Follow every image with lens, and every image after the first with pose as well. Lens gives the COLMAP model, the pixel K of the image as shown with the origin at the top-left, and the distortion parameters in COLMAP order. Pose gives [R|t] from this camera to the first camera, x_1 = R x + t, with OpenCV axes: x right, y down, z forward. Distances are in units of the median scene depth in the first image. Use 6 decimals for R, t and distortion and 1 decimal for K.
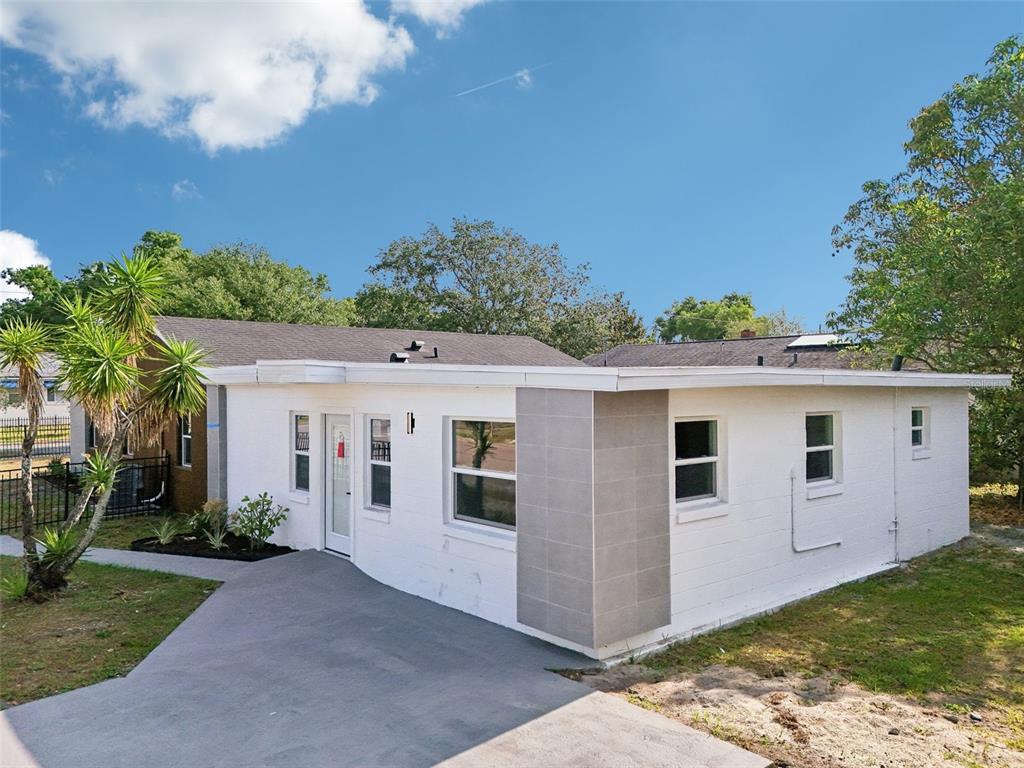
lens RADIAL K [[767.6, 0, 513.5], [0, 767.6, 378.0], [0, 0, 1]] dist [0.063833, -0.060578]
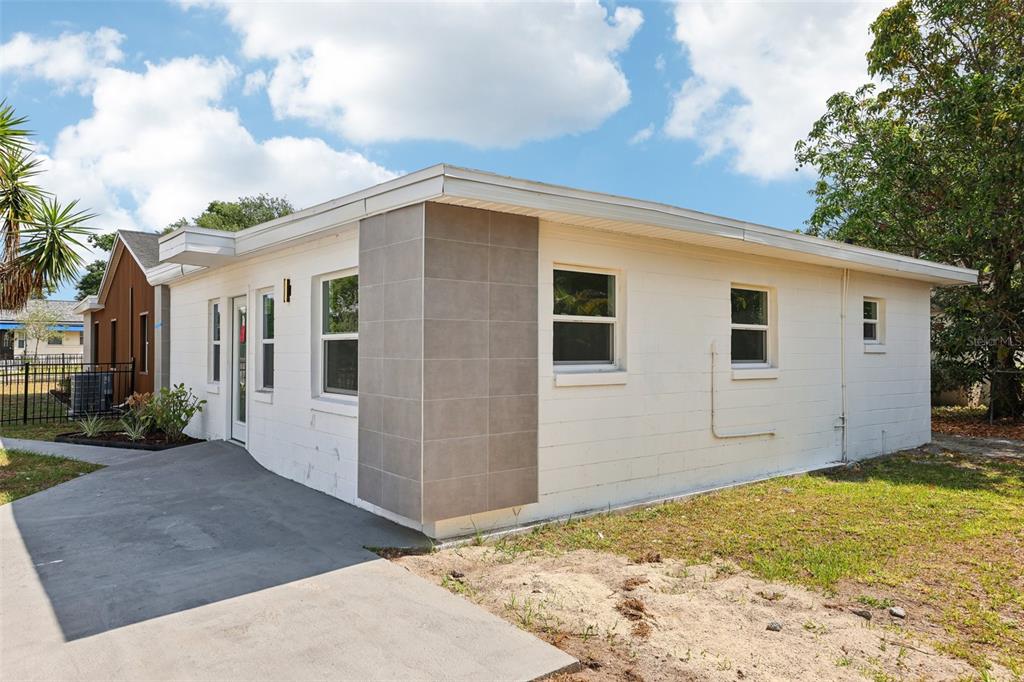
lens RADIAL K [[663.0, 0, 512.0], [0, 663.0, 341.0], [0, 0, 1]] dist [0.009331, -0.002037]
pose [[0.998273, 0.004539, -0.058570, 0.205606], [-0.005008, 0.999957, -0.007860, 0.142984], [0.058532, 0.008140, 0.998252, 0.270969]]
